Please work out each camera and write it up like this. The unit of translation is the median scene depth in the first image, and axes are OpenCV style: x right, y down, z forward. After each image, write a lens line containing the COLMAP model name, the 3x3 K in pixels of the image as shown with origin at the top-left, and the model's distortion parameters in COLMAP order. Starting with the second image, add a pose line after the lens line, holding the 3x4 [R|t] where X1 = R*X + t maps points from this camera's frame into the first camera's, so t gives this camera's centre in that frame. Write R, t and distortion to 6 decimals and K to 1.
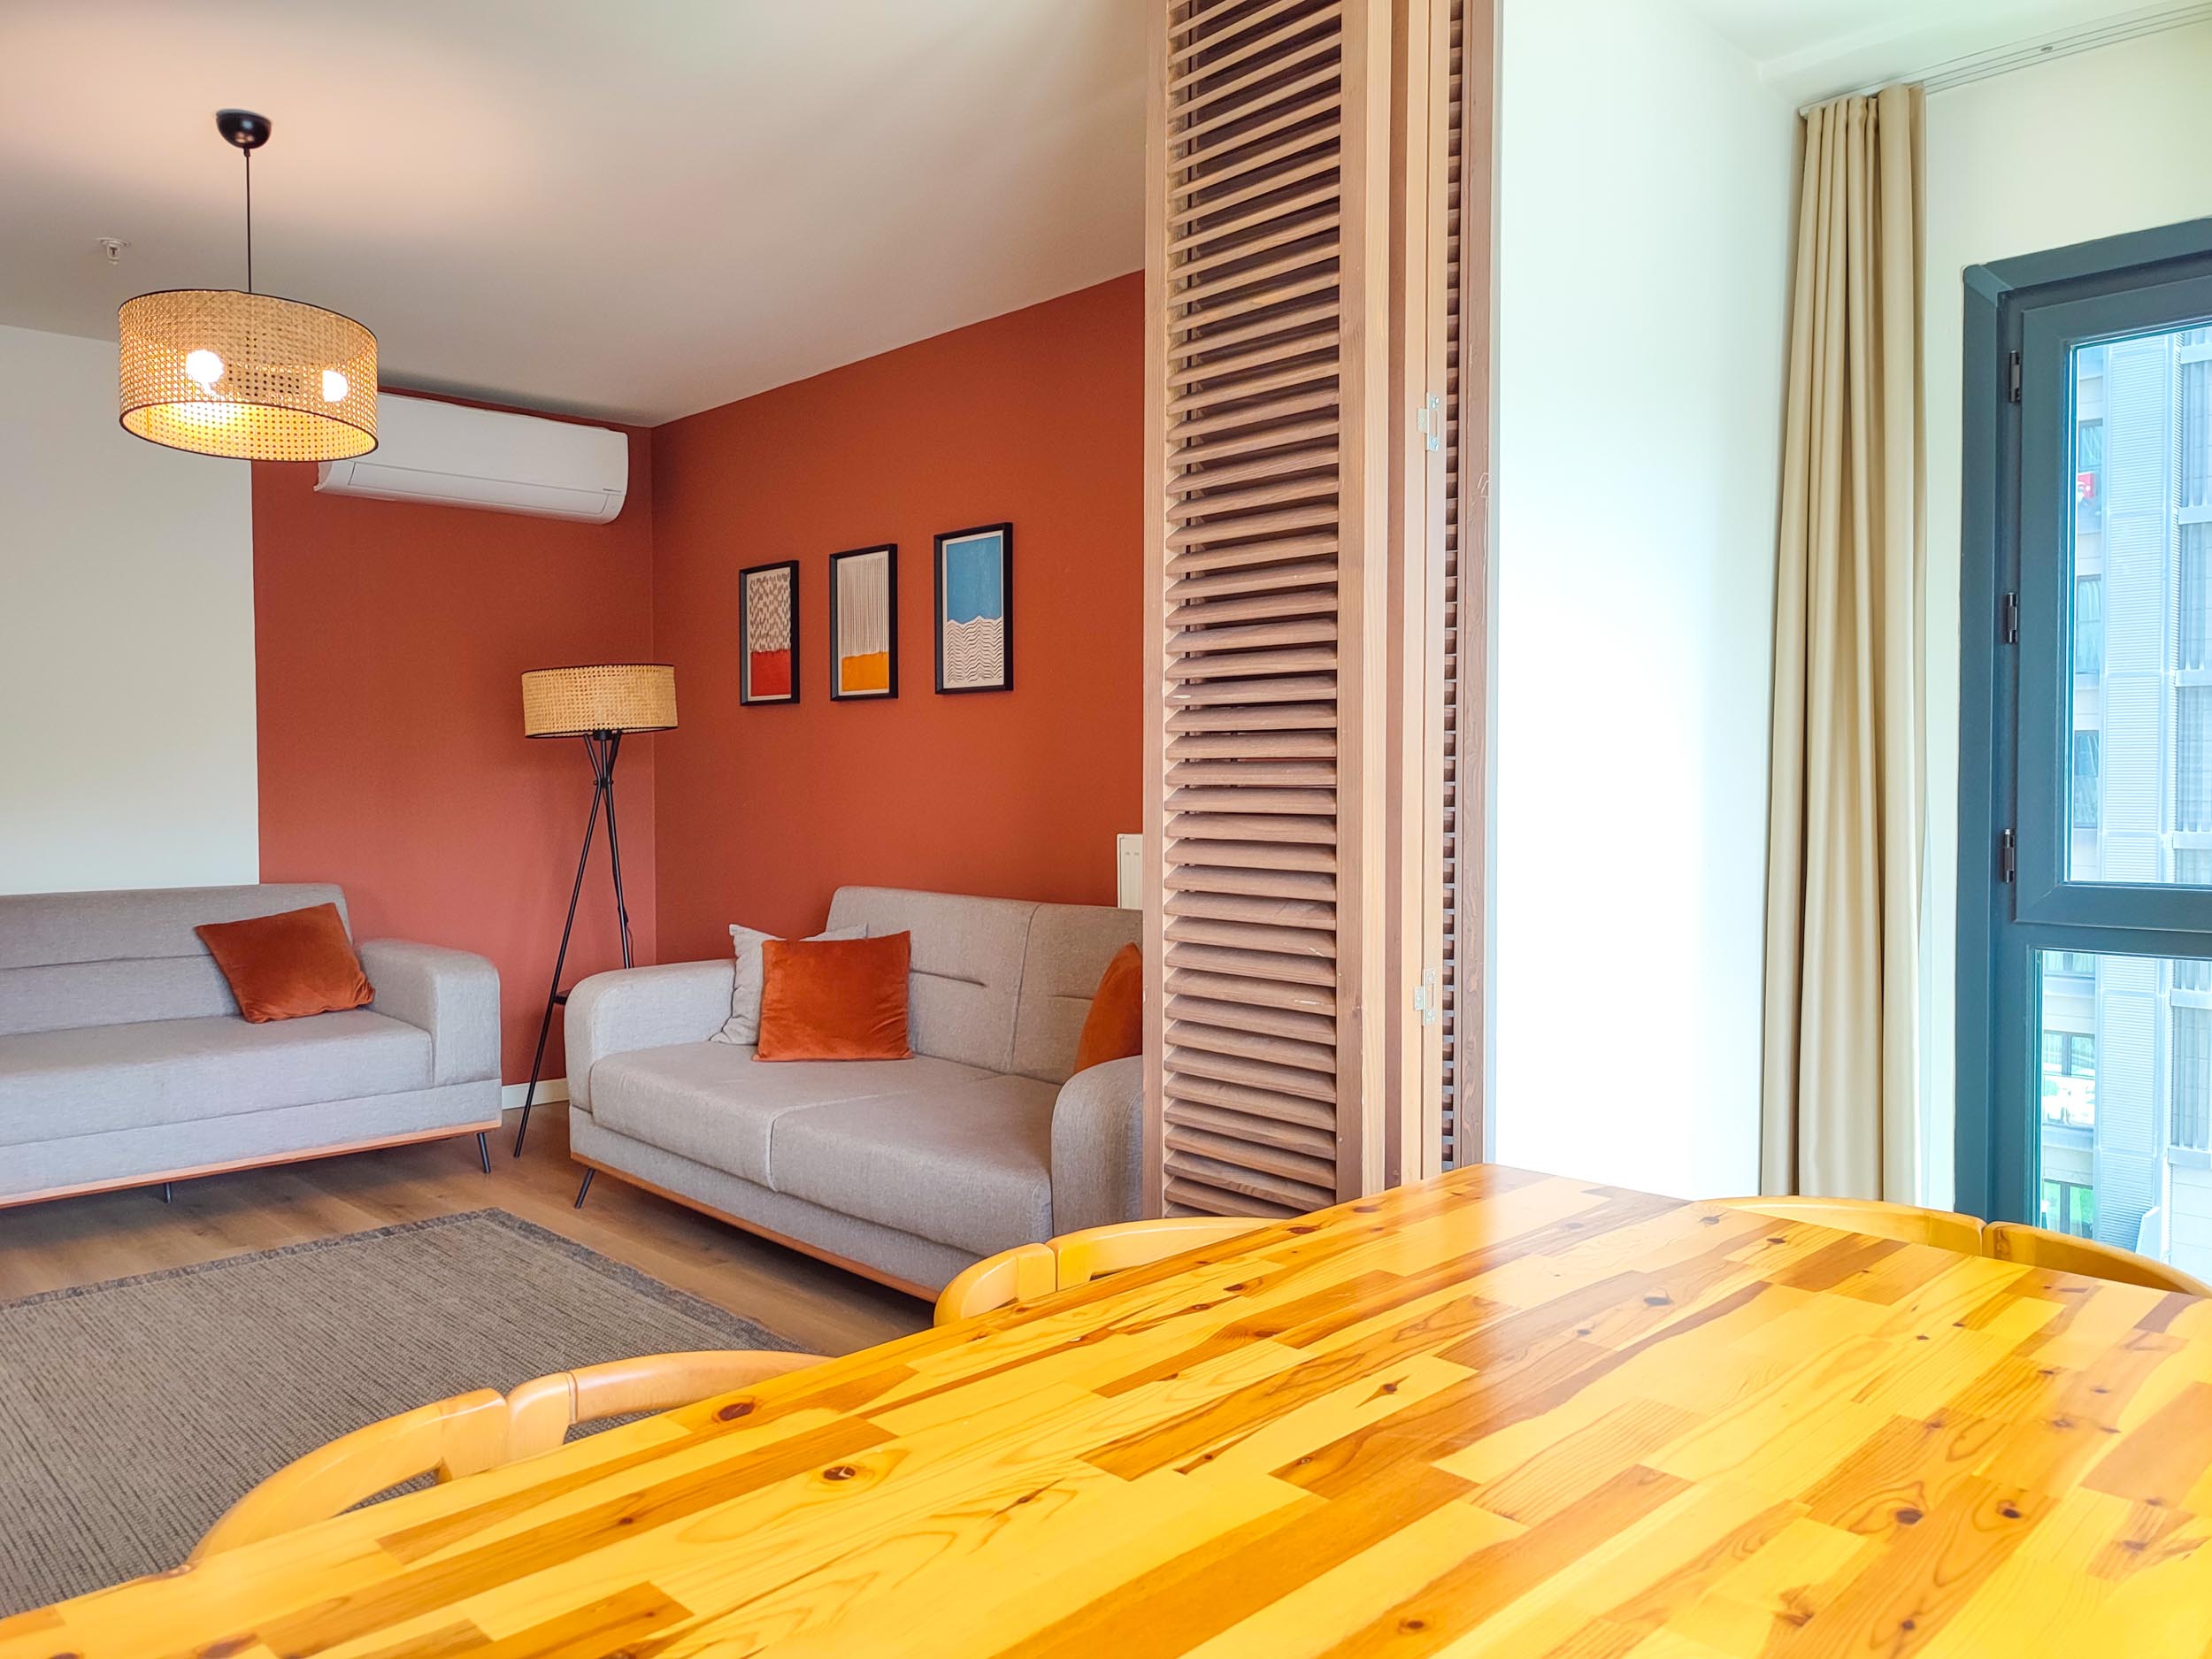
lens RADIAL K [[1630.0, 0, 1109.5], [0, 1630.0, 835.2], [0, 0, 1]] dist [-0.016232, 0.008513]
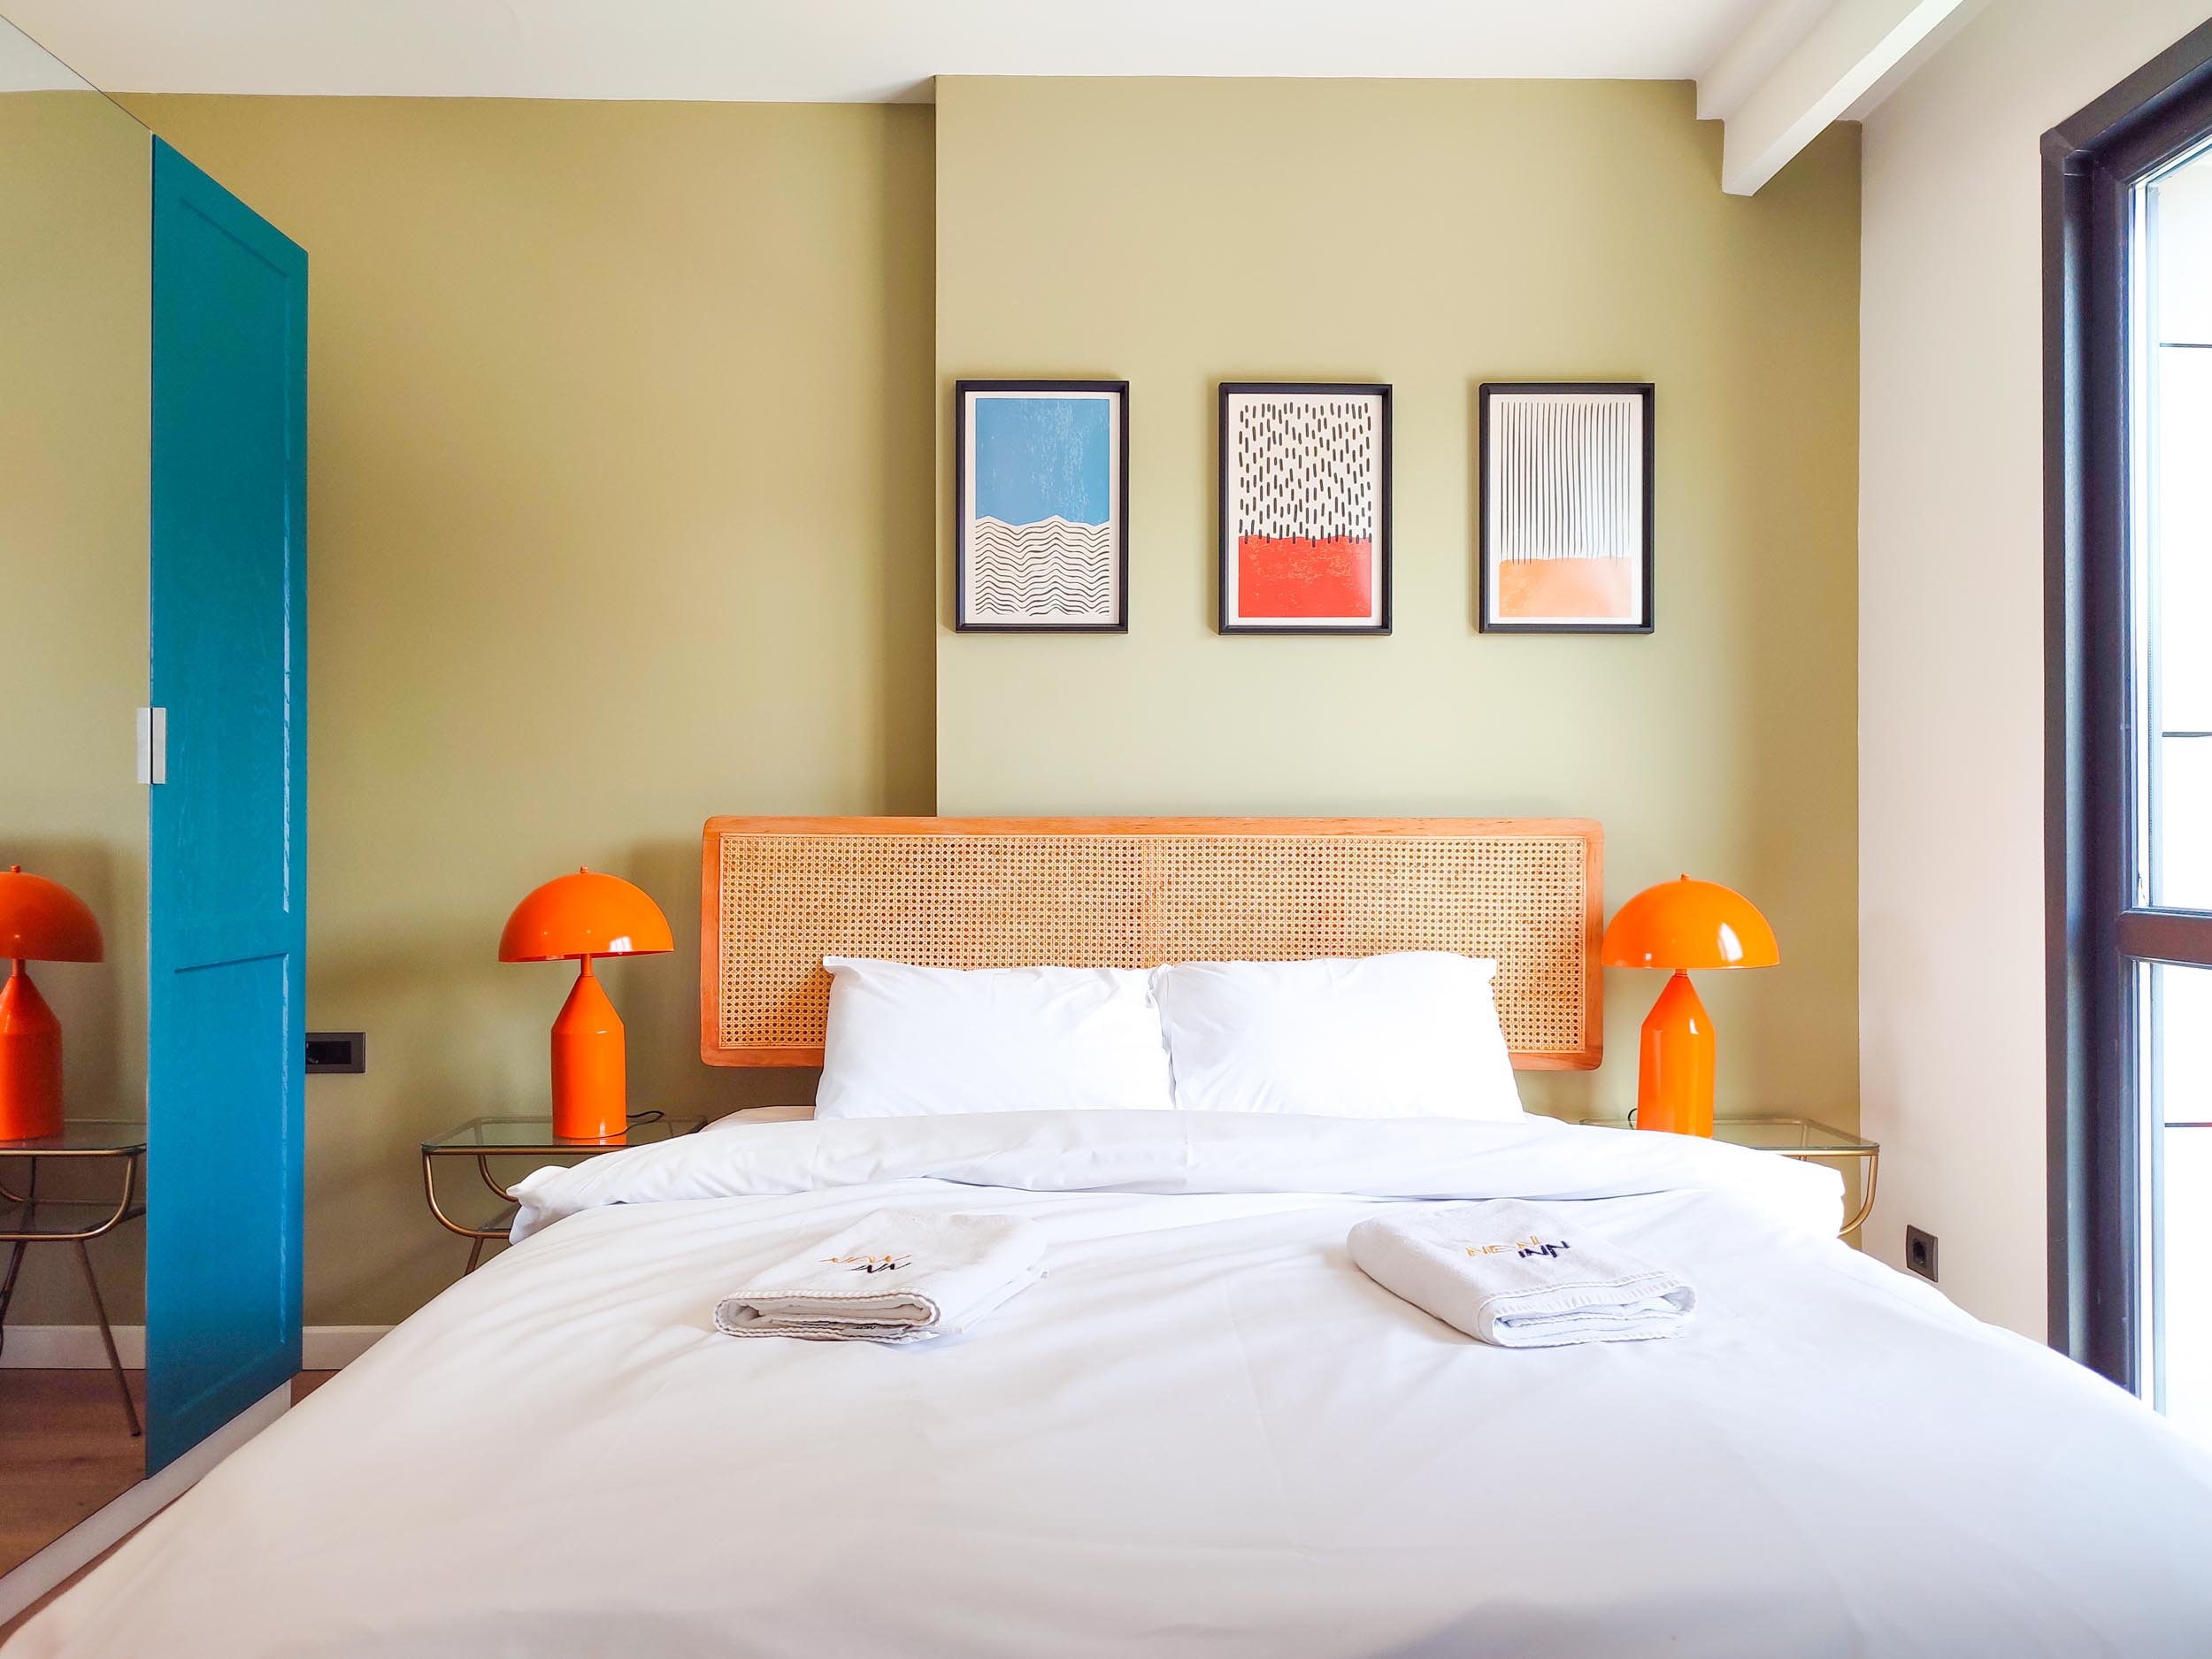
lens RADIAL K [[1610.5, 0, 1066.6], [0, 1610.5, 857.5], [0, 0, 1]] dist [0.035086, -0.016412]
pose [[0.692436, -0.013290, 0.721356, -0.763806], [0.023815, 0.999707, -0.004442, -0.000896], [-0.721086, 0.020255, 0.692550, 0.762185]]
